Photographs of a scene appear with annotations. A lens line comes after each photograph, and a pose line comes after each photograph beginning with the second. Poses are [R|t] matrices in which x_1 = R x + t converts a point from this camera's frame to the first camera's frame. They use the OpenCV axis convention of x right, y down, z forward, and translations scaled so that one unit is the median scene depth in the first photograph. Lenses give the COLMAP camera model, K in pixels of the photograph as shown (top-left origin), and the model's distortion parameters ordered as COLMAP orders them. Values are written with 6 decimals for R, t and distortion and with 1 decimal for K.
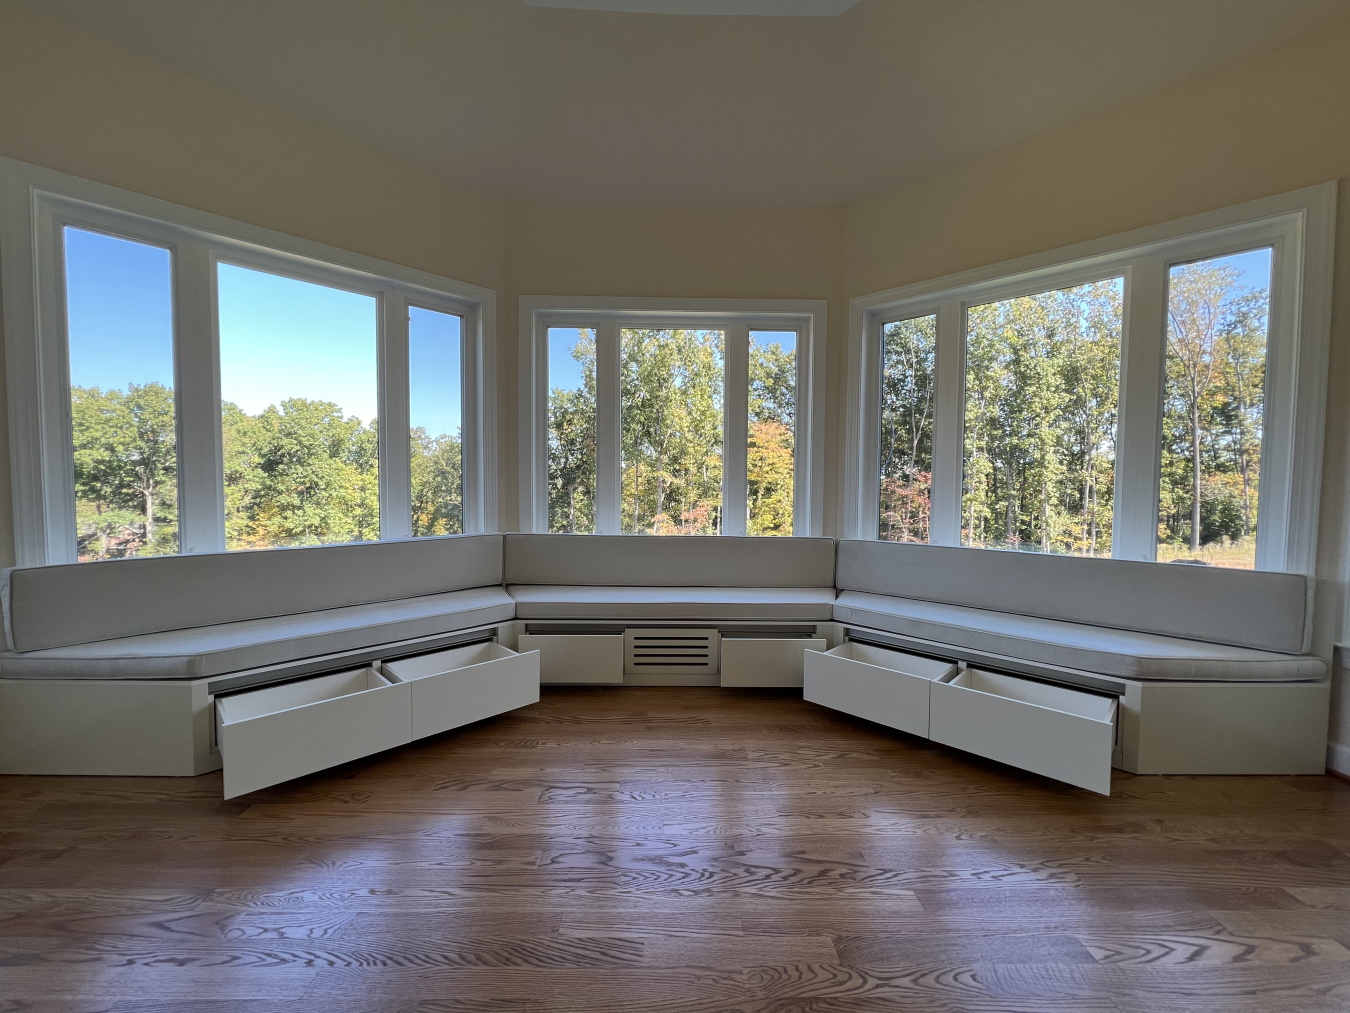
lens RADIAL K [[541.0, 0, 671.6], [0, 541.0, 508.5], [0, 0, 1]] dist [-0.001079, 0.000355]
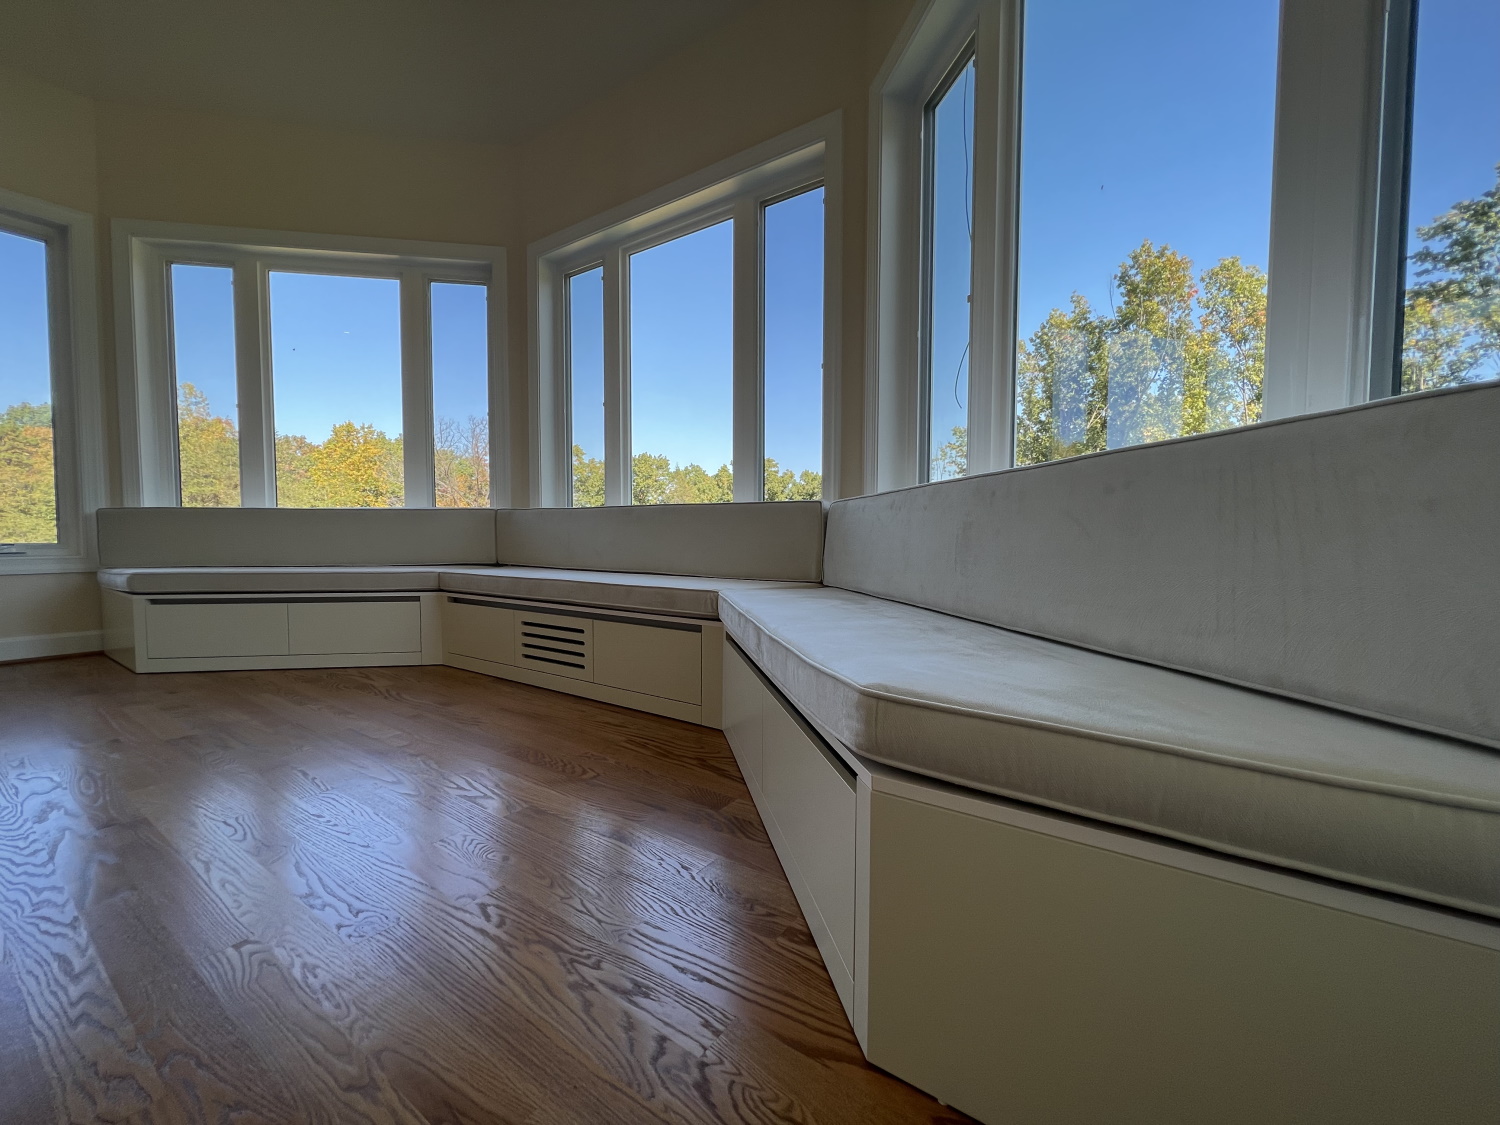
lens RADIAL K [[601.1, 0, 746.2], [0, 601.1, 564.7], [0, 0, 1]] dist [-0.001079, 0.000355]
pose [[0.812241, 0.022812, -0.582875, 0.593156], [-0.022894, 0.999712, 0.007223, 0.117277], [0.582872, 0.007477, 0.812530, 0.394828]]
